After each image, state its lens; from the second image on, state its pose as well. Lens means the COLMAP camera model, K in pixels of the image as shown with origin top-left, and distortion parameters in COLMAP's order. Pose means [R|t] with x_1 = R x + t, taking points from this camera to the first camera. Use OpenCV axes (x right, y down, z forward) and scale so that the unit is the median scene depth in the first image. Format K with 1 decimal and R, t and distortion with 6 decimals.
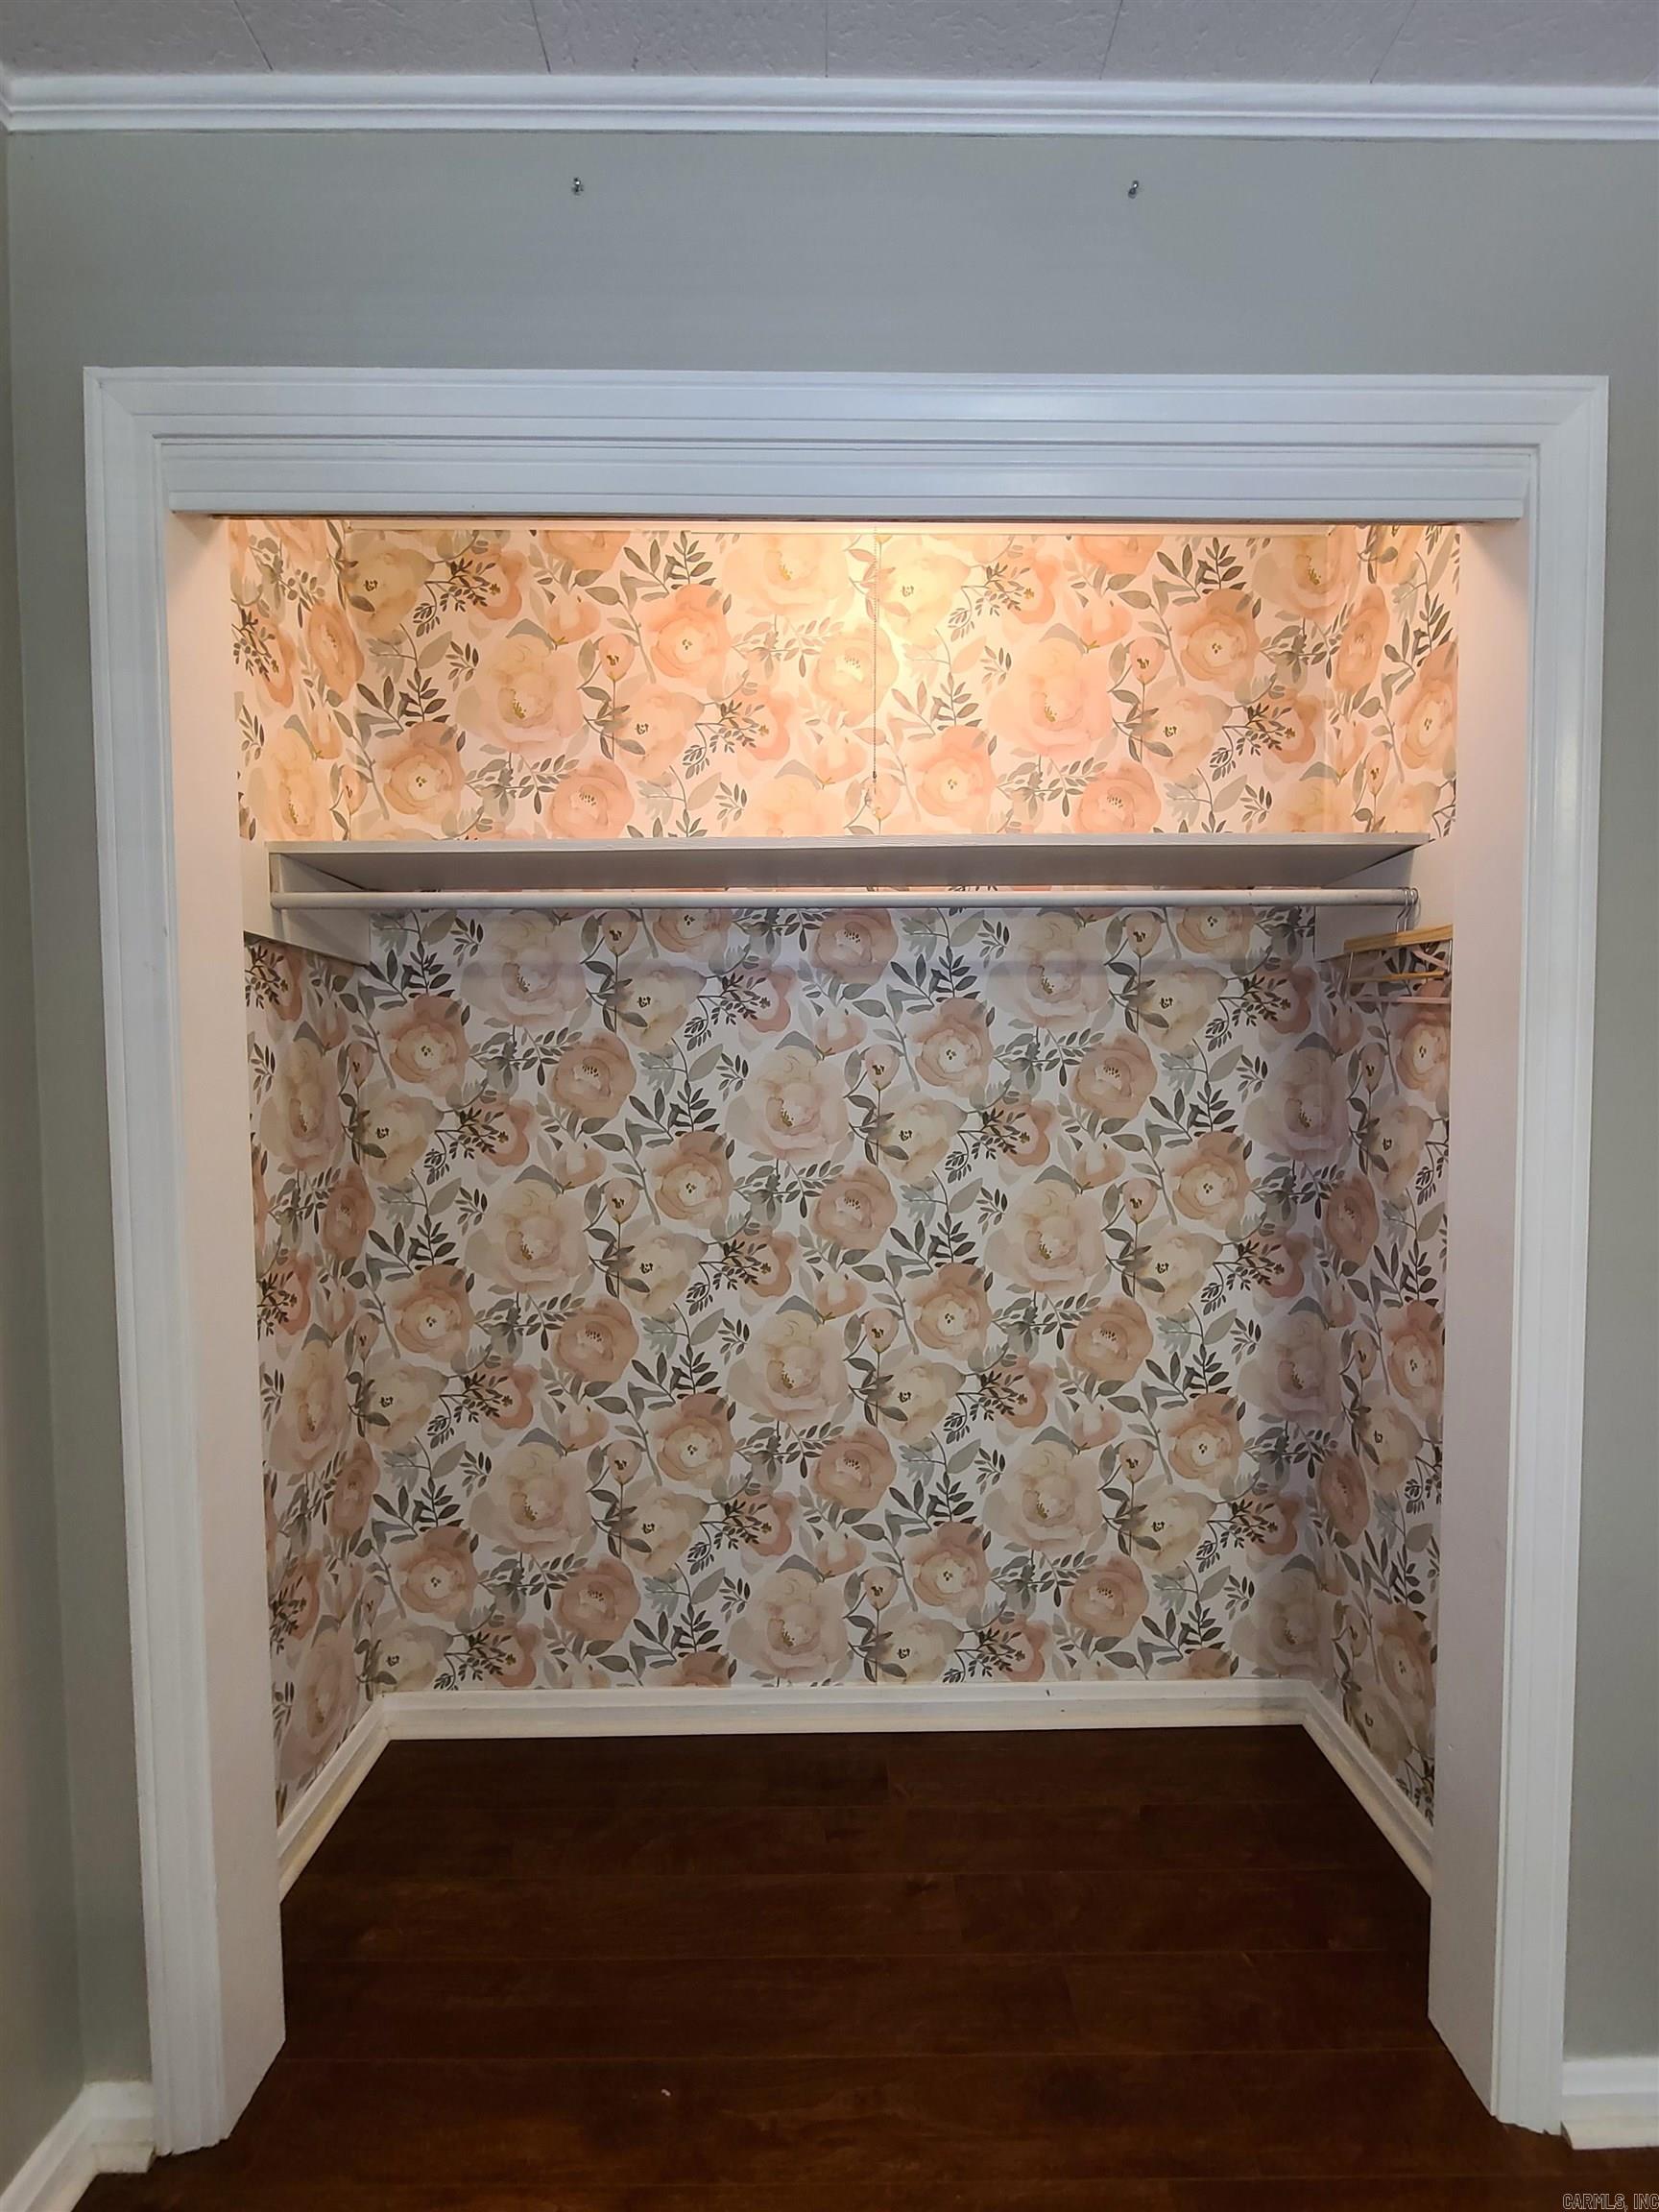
lens RADIAL K [[904.0, 0, 822.0], [0, 904.0, 1117.9], [0, 0, 1]] dist [0.000444, -0.002711]
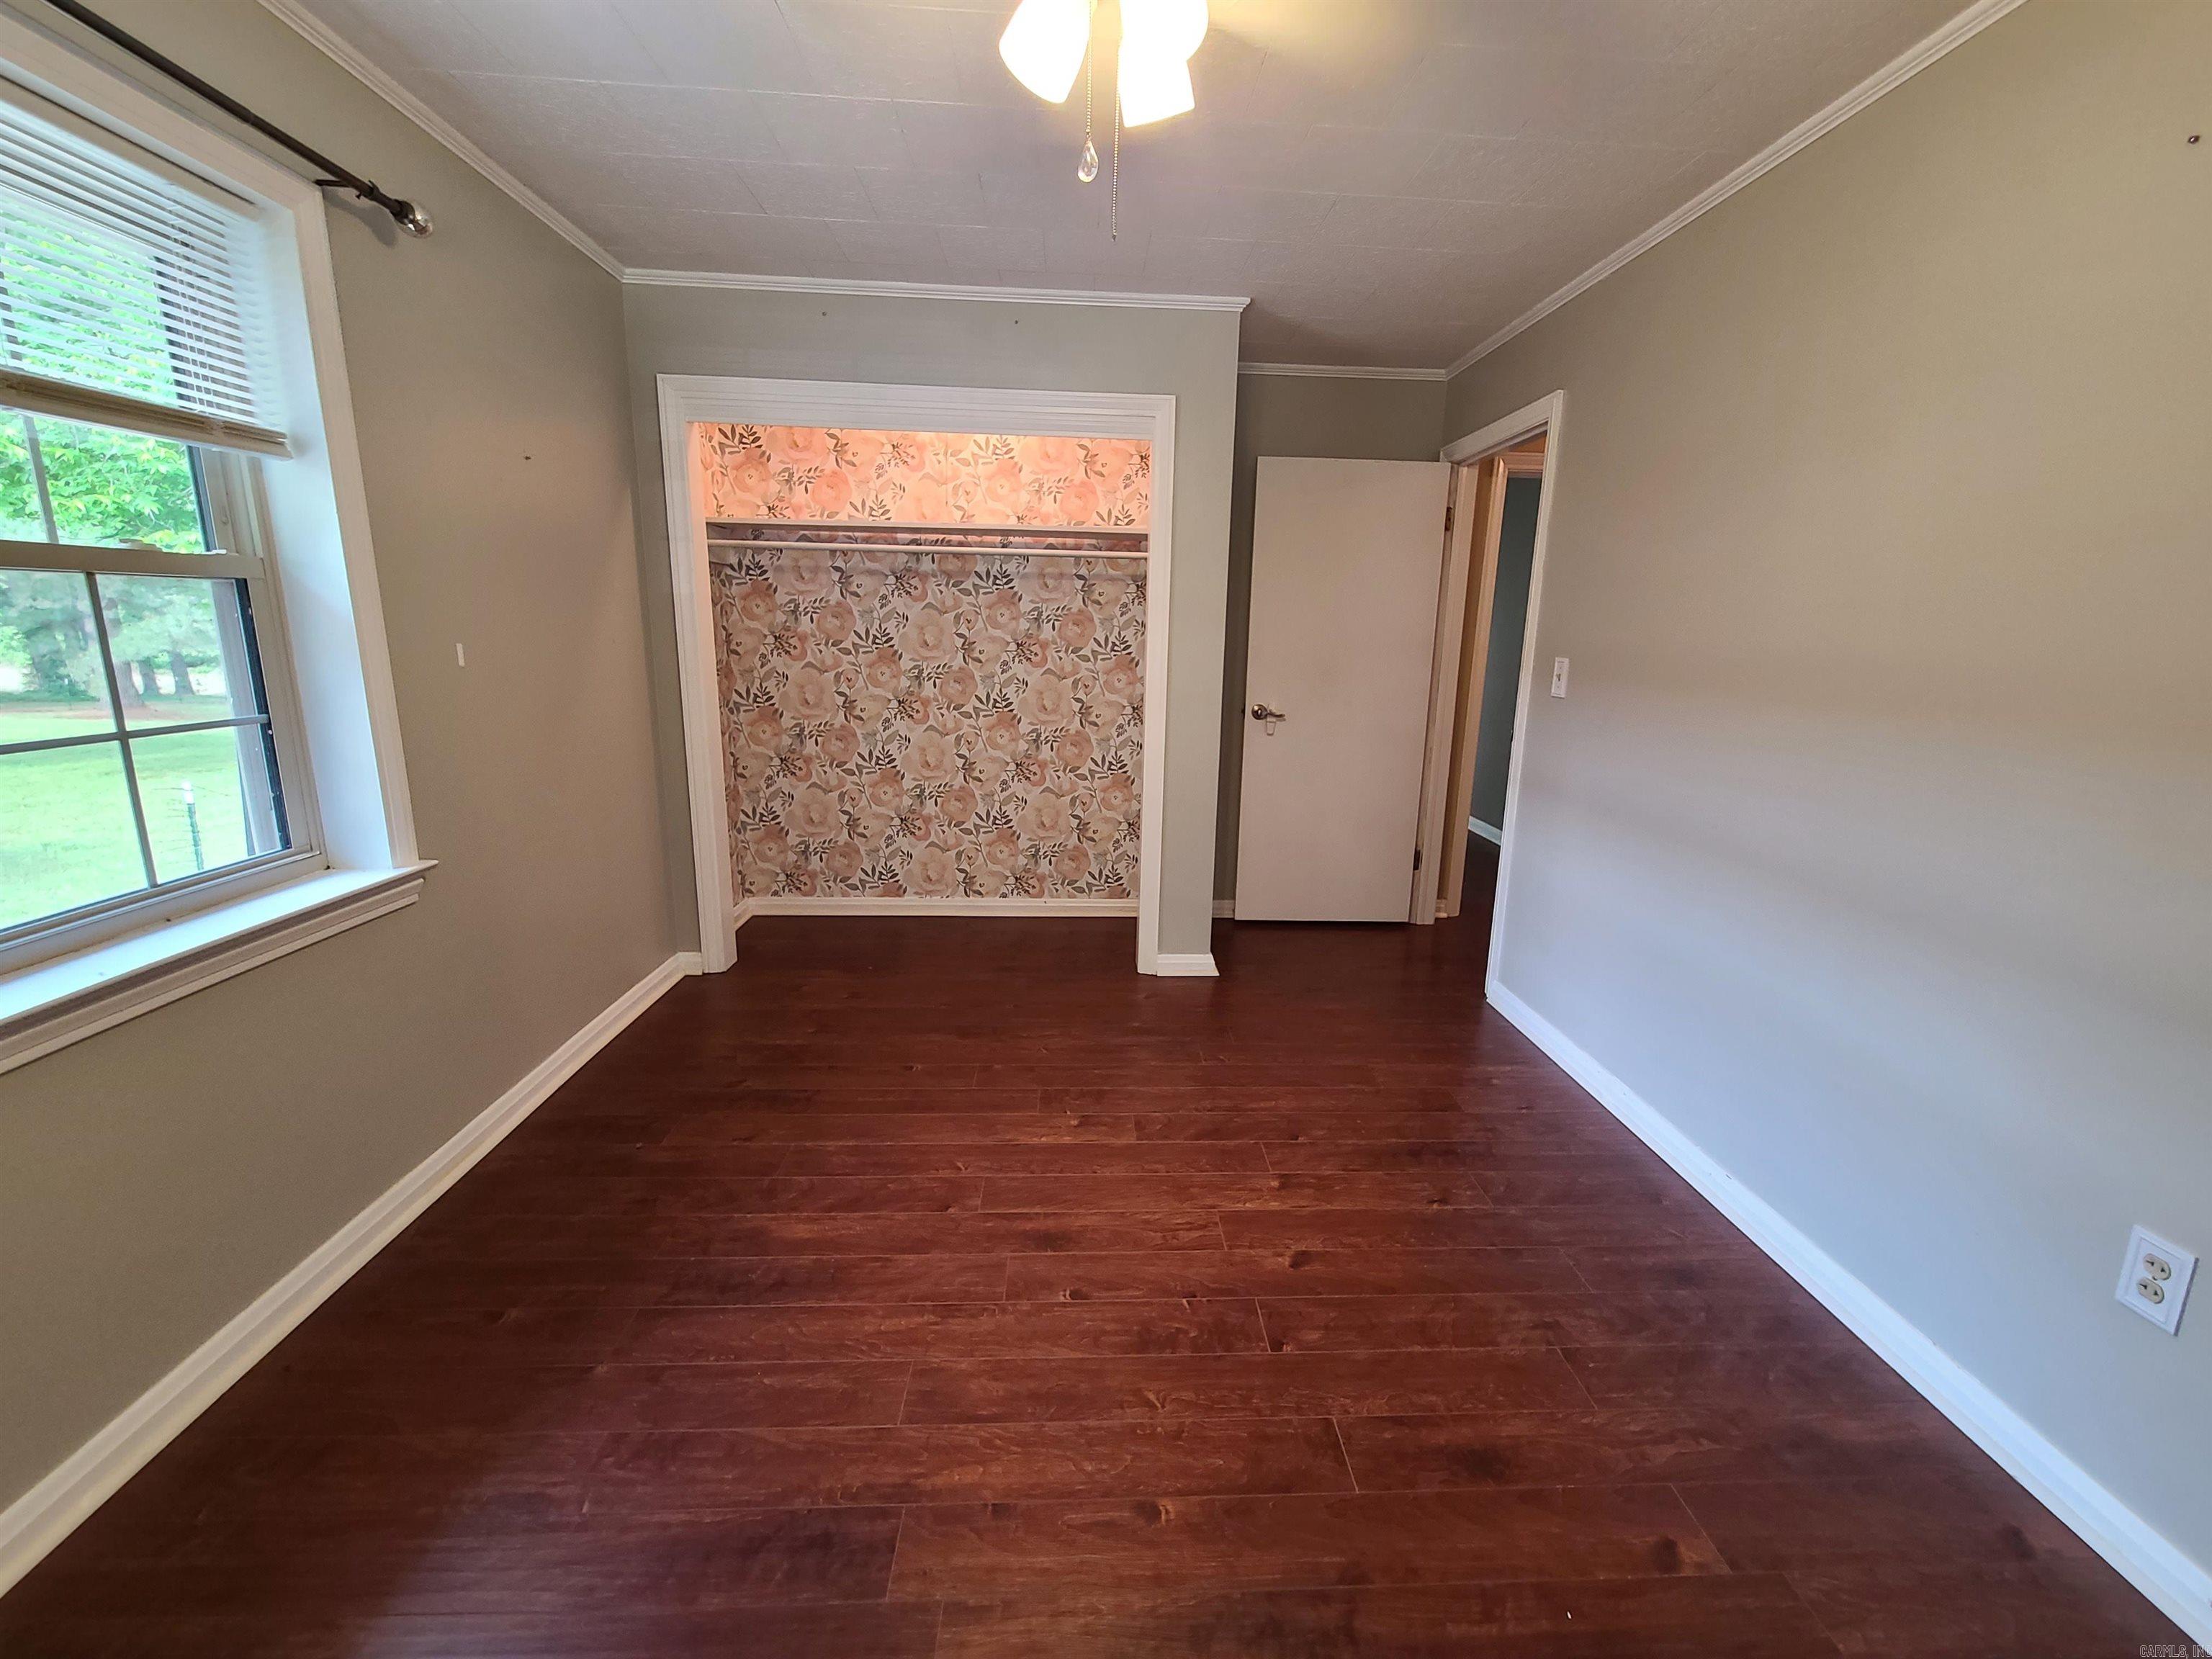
lens RADIAL K [[904.0, 0, 1112.2], [0, 904.0, 818.8], [0, 0, 1]] dist [0.000444, -0.002711]
pose [[0.998053, 0.017627, 0.059835, 0.286607], [-0.027868, 0.984189, 0.174914, 0.024785], [-0.055806, -0.176240, 0.982764, -1.251183]]
